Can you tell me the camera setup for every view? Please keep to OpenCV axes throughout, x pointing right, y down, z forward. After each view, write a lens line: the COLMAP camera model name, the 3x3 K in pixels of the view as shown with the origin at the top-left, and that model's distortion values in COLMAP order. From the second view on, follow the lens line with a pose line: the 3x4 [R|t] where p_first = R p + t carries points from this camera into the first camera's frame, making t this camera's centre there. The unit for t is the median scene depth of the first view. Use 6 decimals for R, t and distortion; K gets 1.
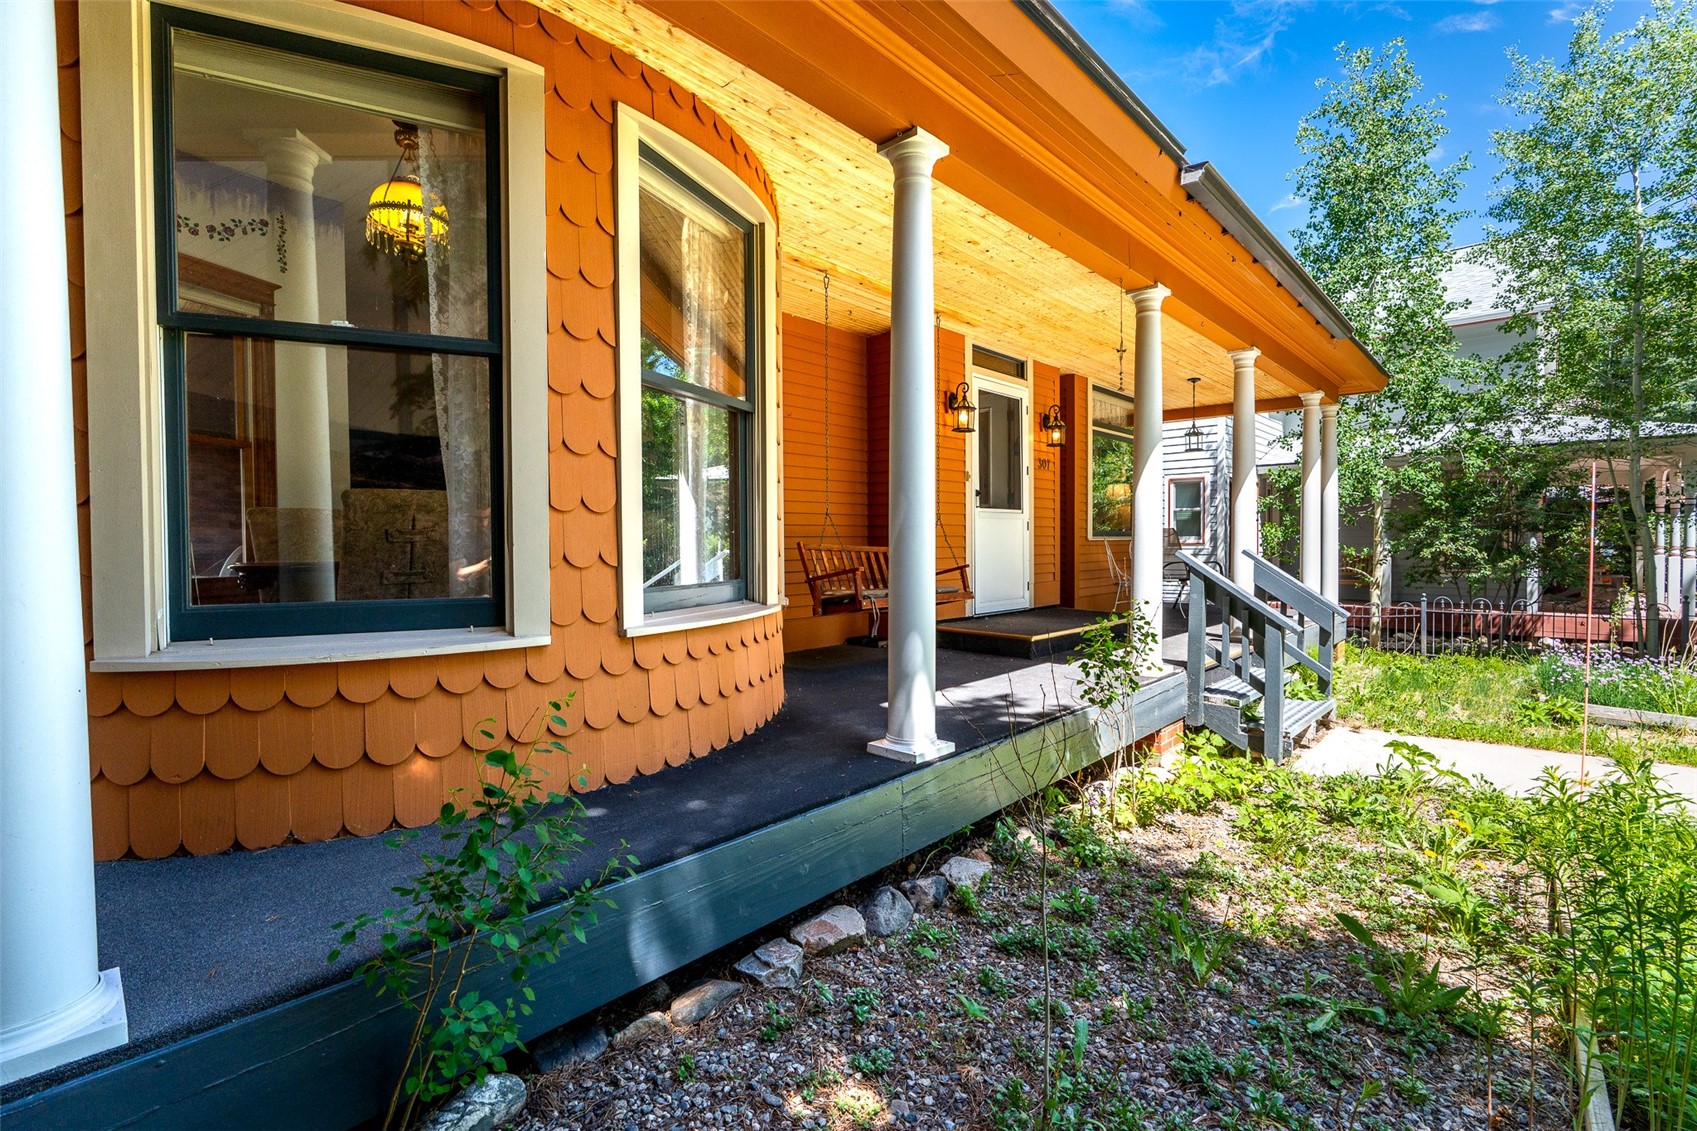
lens RADIAL K [[760.9, 0, 848.5], [0, 760.9, 565.5], [0, 0, 1]] dist [-0.003507, -0.000032]
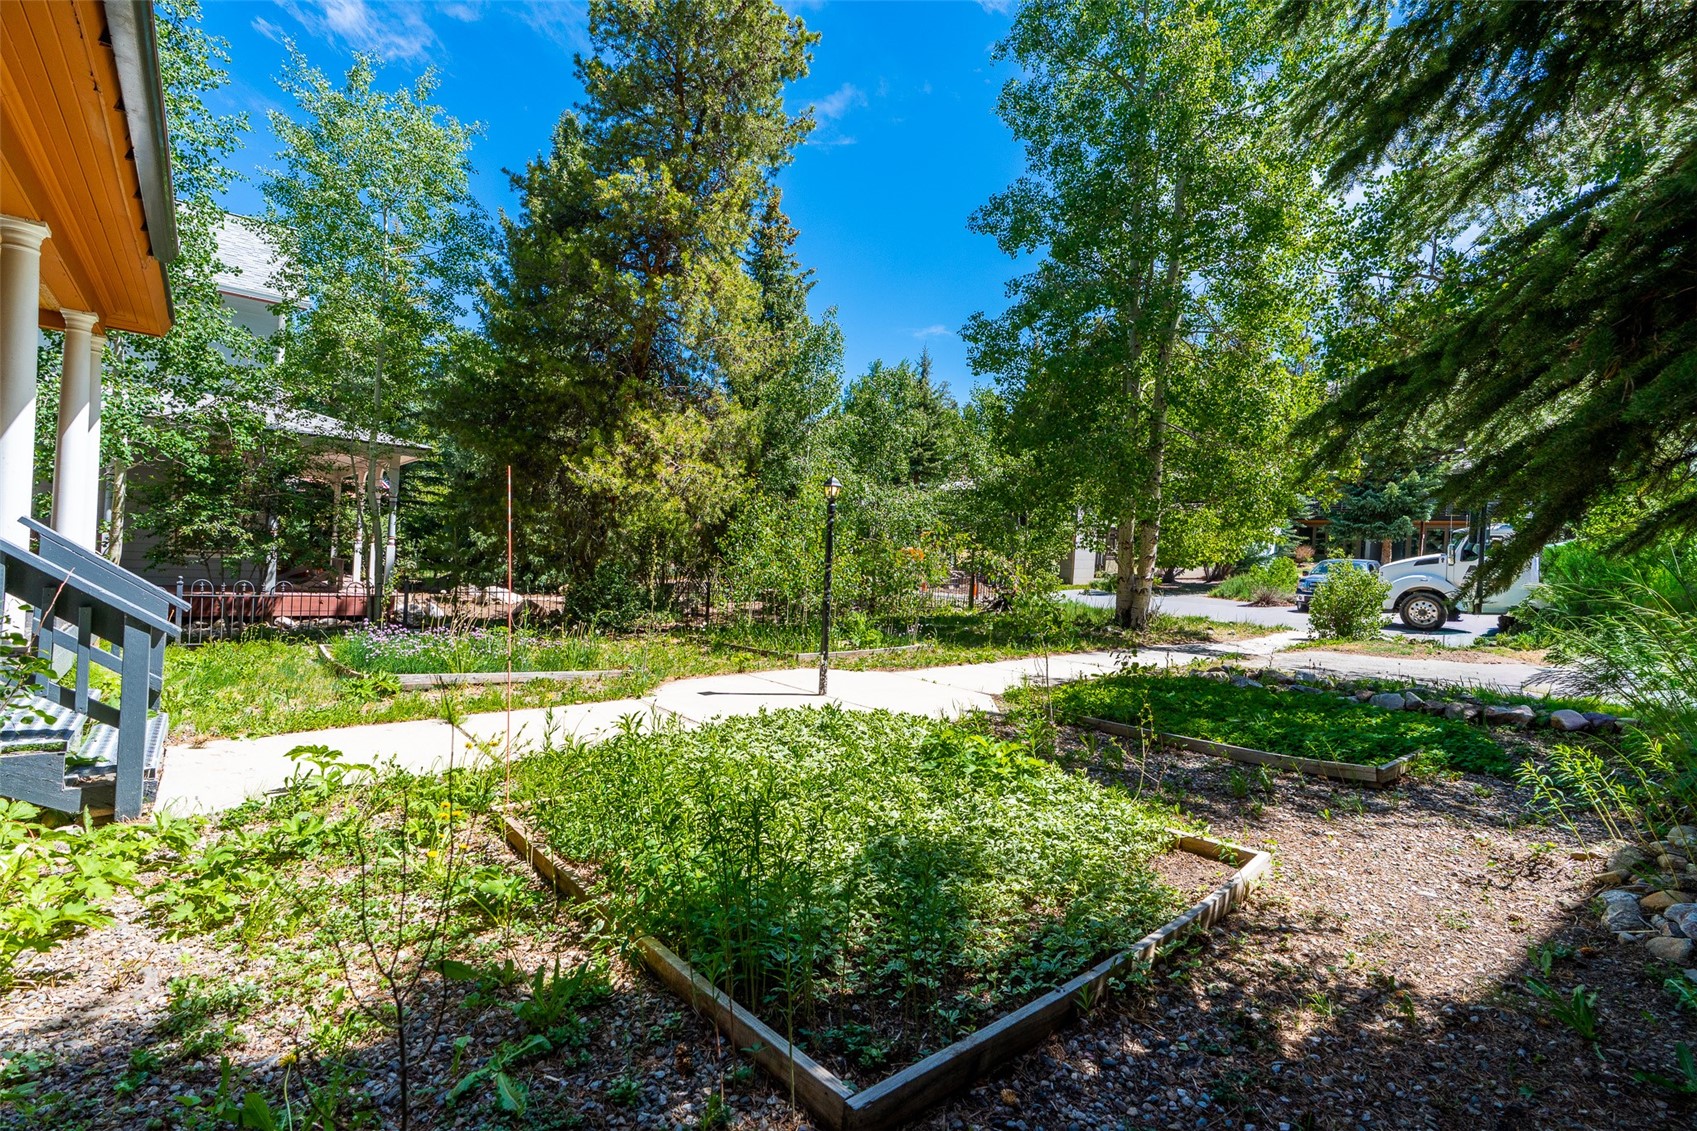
lens RADIAL K [[760.9, 0, 848.5], [0, 760.9, 565.5], [0, 0, 1]] dist [-0.003507, -0.000032]
pose [[0.114131, 0.001671, 0.993464, -0.080619], [-0.030302, 0.999539, 0.001800, -0.001863], [-0.993003, -0.030310, 0.114129, 0.240161]]
